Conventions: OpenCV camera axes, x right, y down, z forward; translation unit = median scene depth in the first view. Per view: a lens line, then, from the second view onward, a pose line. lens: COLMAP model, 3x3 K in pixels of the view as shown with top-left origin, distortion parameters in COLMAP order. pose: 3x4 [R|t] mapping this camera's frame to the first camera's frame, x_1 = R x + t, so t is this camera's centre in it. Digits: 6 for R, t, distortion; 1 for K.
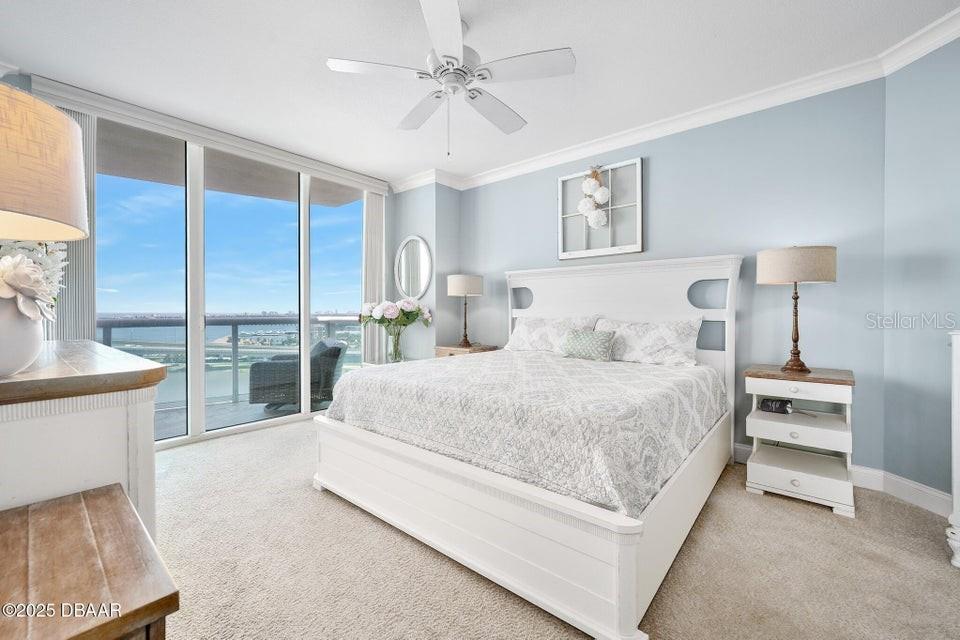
lens RADIAL K [[393.0, 0, 470.3], [0, 393.0, 317.4], [0, 0, 1]] dist [0.000374, 0.000181]
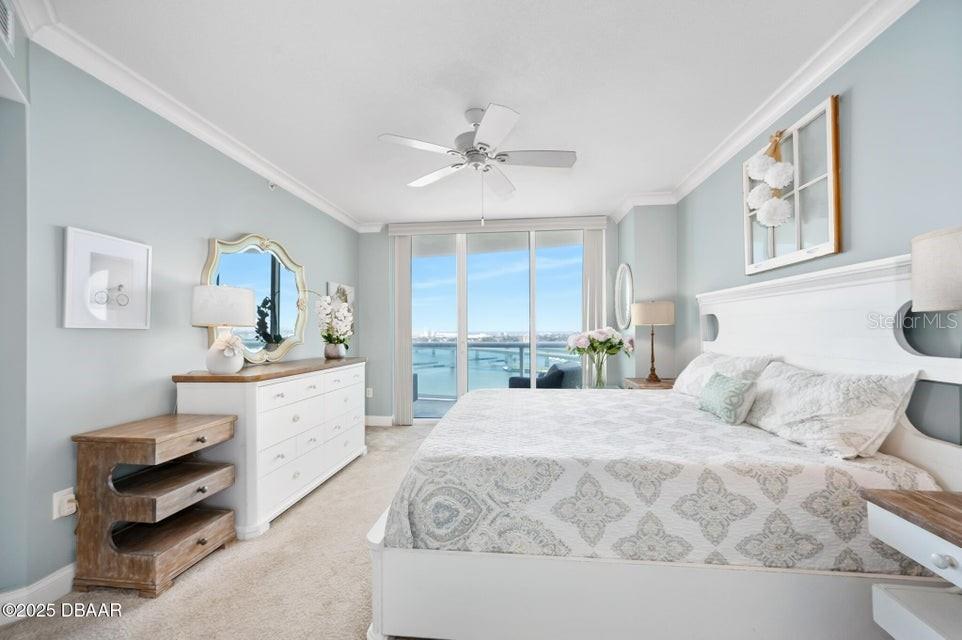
lens RADIAL K [[373.3, 0, 484.4], [0, 373.3, 324.3], [0, 0, 1]] dist [0.000077, 0.000072]
pose [[0.564246, -0.011712, -0.825523, 0.598247], [-0.009316, 0.999745, -0.020551, -0.042475], [0.825554, 0.019286, 0.563994, 0.243175]]
